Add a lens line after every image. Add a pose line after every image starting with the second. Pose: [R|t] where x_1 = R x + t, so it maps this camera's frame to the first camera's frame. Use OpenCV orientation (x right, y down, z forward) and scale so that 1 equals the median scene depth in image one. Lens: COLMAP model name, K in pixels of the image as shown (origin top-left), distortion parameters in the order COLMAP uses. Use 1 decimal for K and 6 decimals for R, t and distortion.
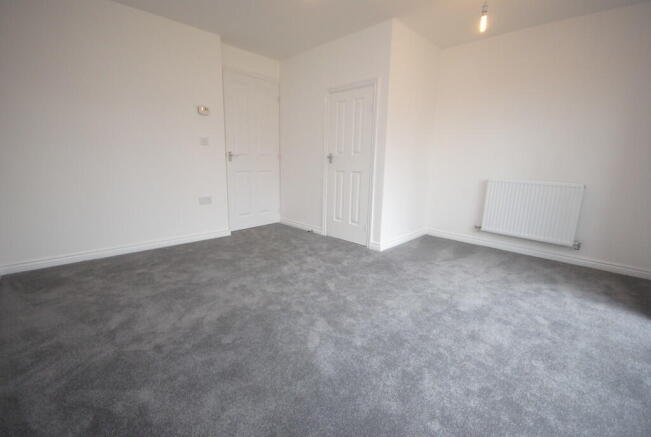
lens RADIAL K [[291.5, 0, 325.5], [0, 291.5, 218.5], [0, 0, 1]] dist [-0.001635, -0.000159]
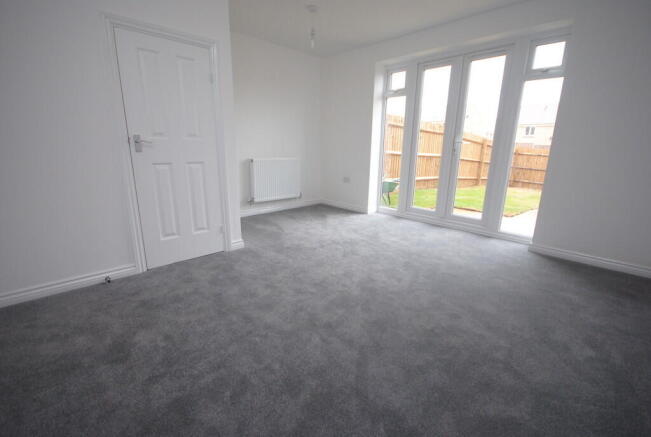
lens RADIAL K [[291.5, 0, 325.5], [0, 291.5, 218.5], [0, 0, 1]] dist [-0.001635, -0.000159]
pose [[0.038326, -0.269185, 0.962325, -0.612587], [0.182935, 0.948648, 0.258074, -0.151899], [-0.982378, 0.166152, 0.085601, 0.625762]]
